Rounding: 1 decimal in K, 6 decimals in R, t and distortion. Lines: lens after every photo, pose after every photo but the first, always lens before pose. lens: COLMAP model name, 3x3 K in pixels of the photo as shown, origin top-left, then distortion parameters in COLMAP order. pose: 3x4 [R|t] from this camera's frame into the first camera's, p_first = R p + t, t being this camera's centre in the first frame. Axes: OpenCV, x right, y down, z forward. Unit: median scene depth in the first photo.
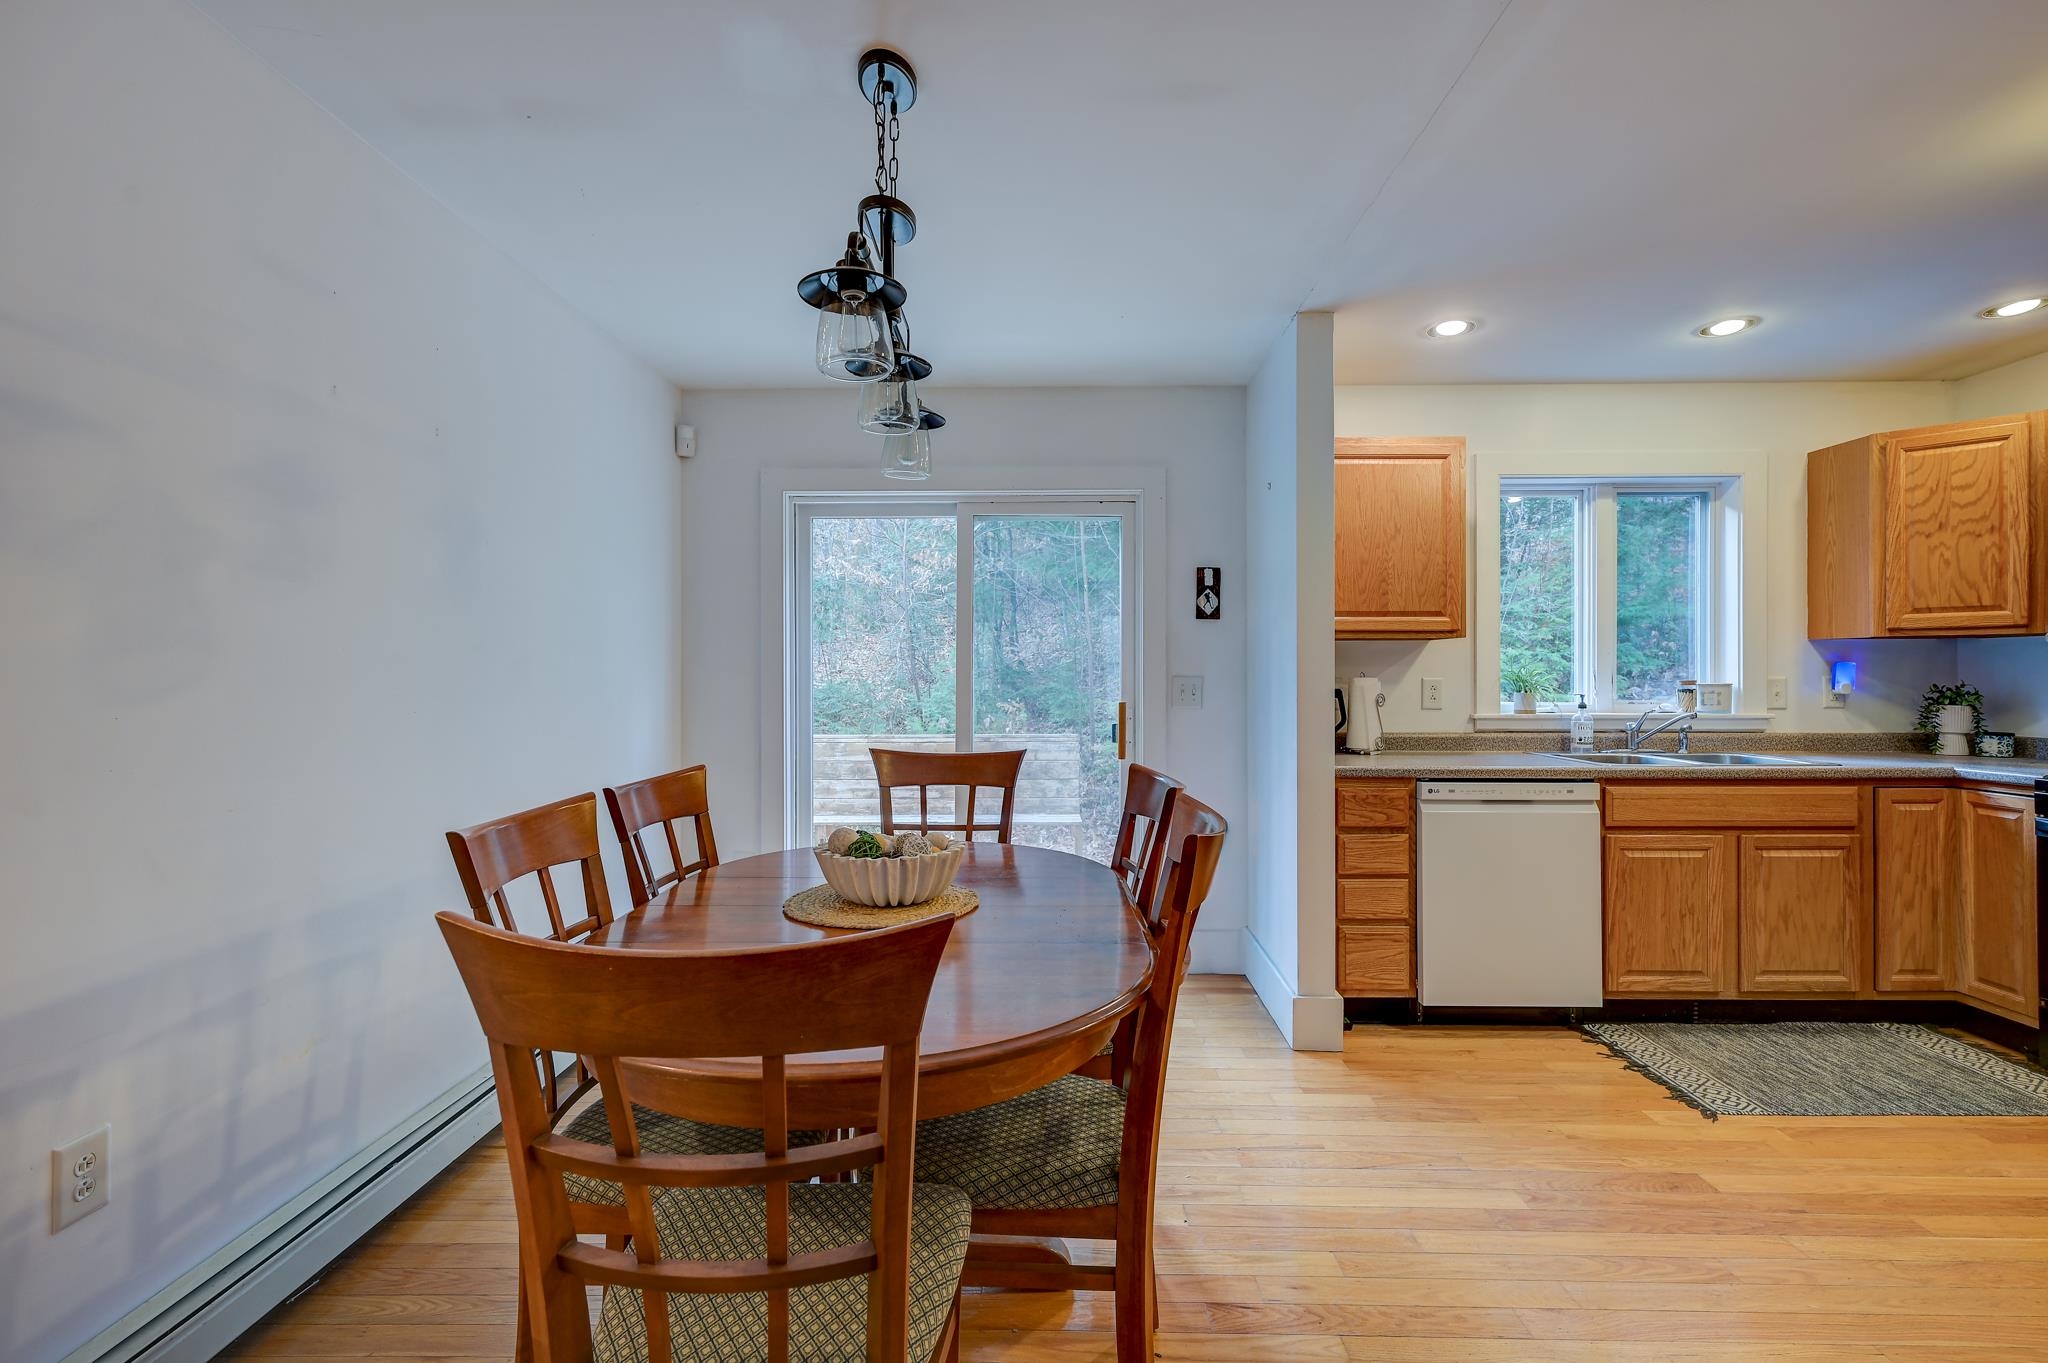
lens RADIAL K [[930.4, 0, 1022.1], [0, 930.4, 679.3], [0, 0, 1]] dist [0.002617, 0.002876]
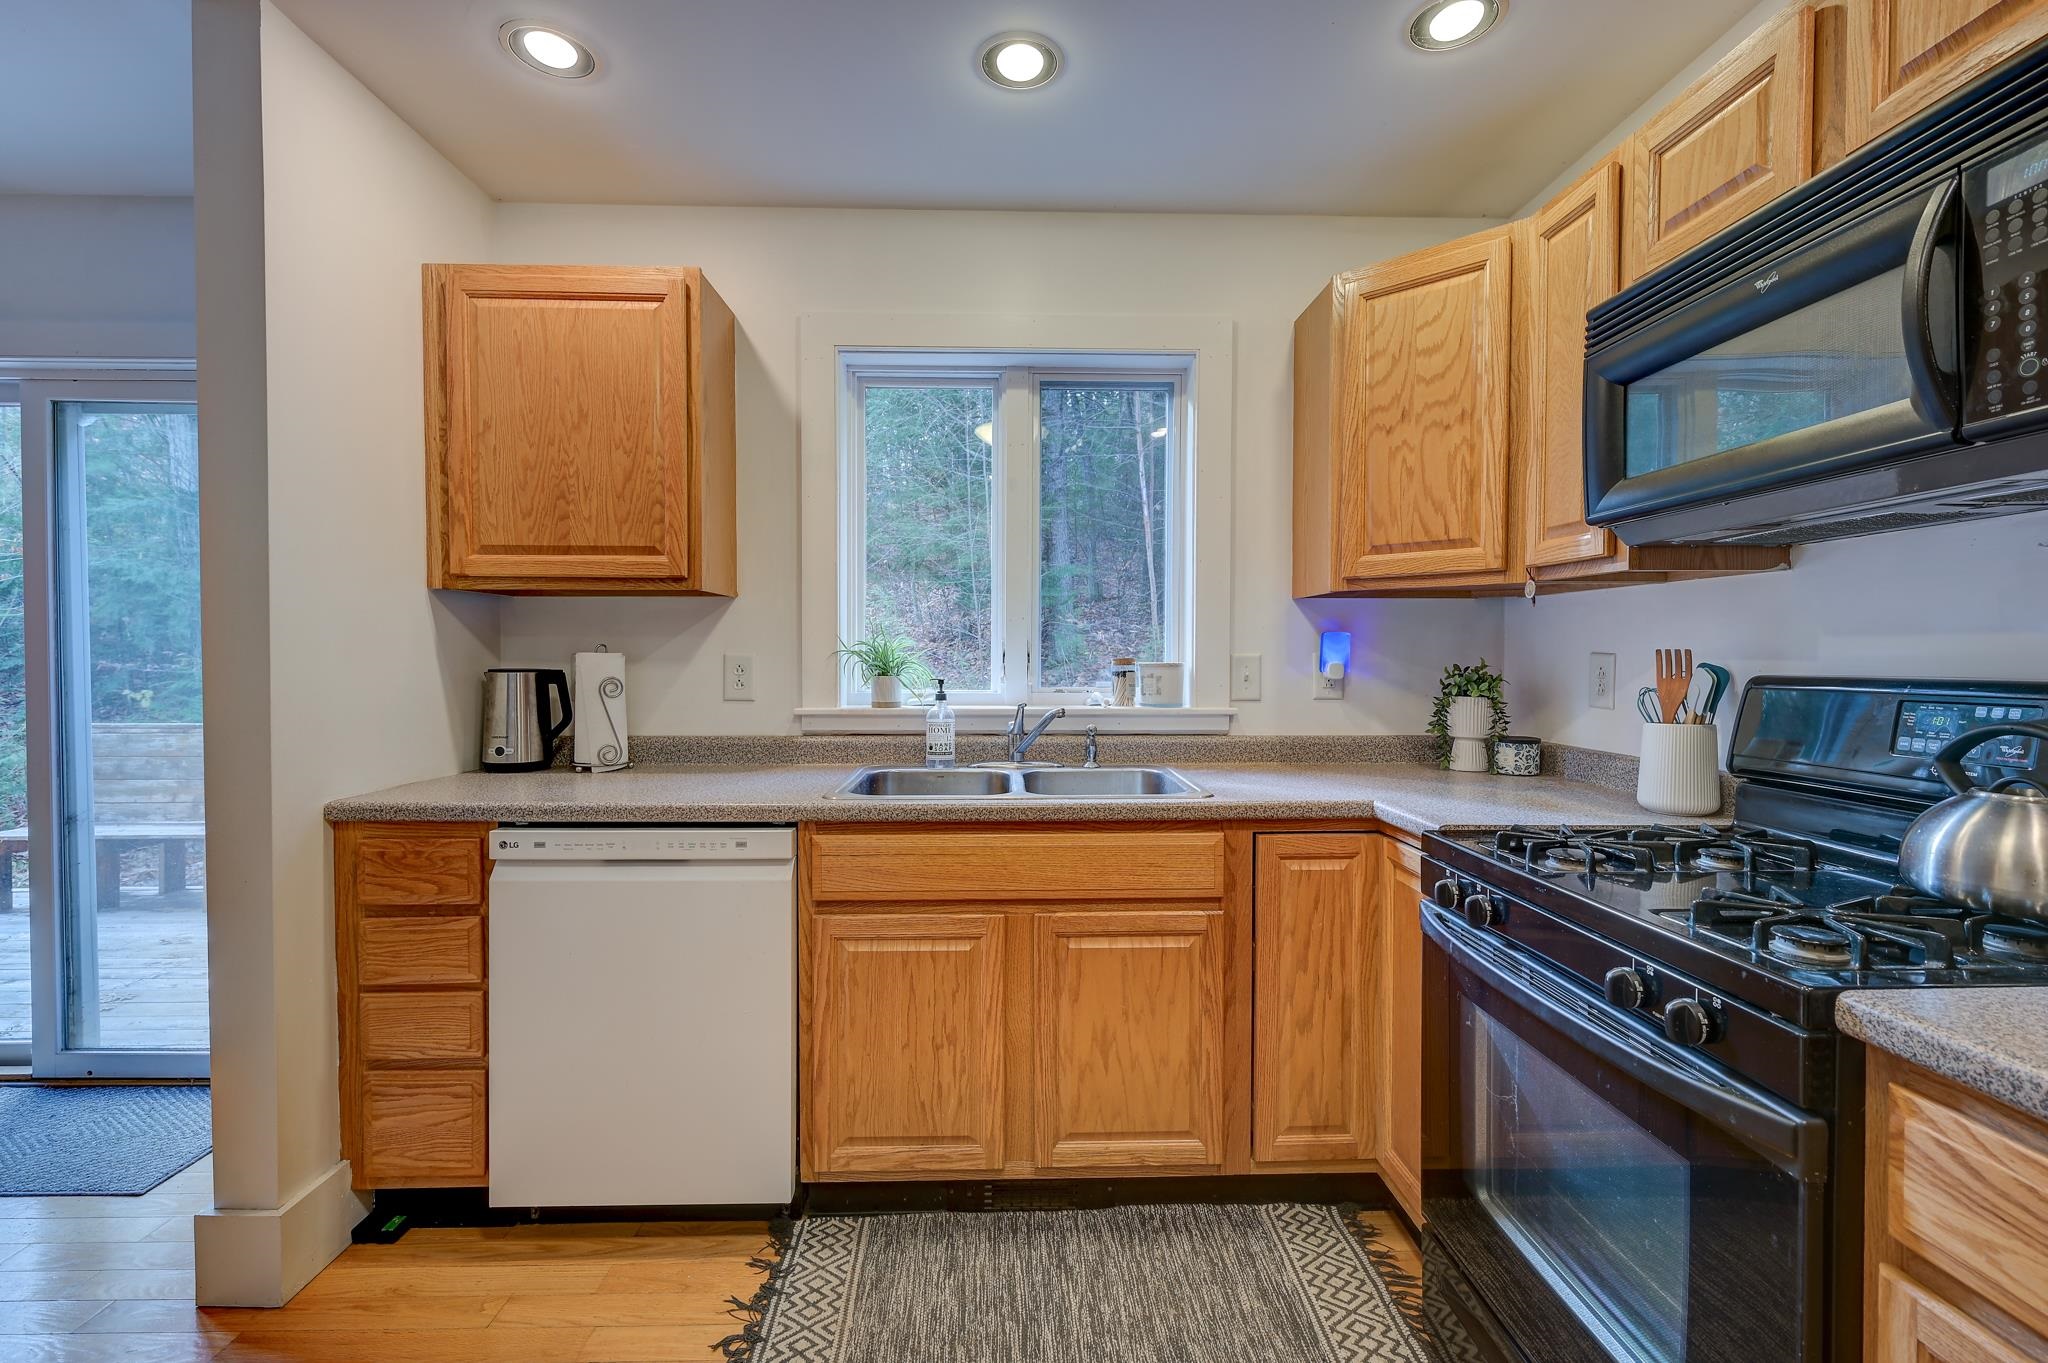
lens RADIAL K [[889.3, 0, 1023.7], [0, 889.3, 679.2], [0, 0, 1]] dist [0.001240, 0.000048]
pose [[0.999255, 0.002059, 0.038541, 0.738482], [-0.003026, 0.999681, 0.025061, 0.000514], [-0.038477, -0.025159, 0.998943, 0.425705]]
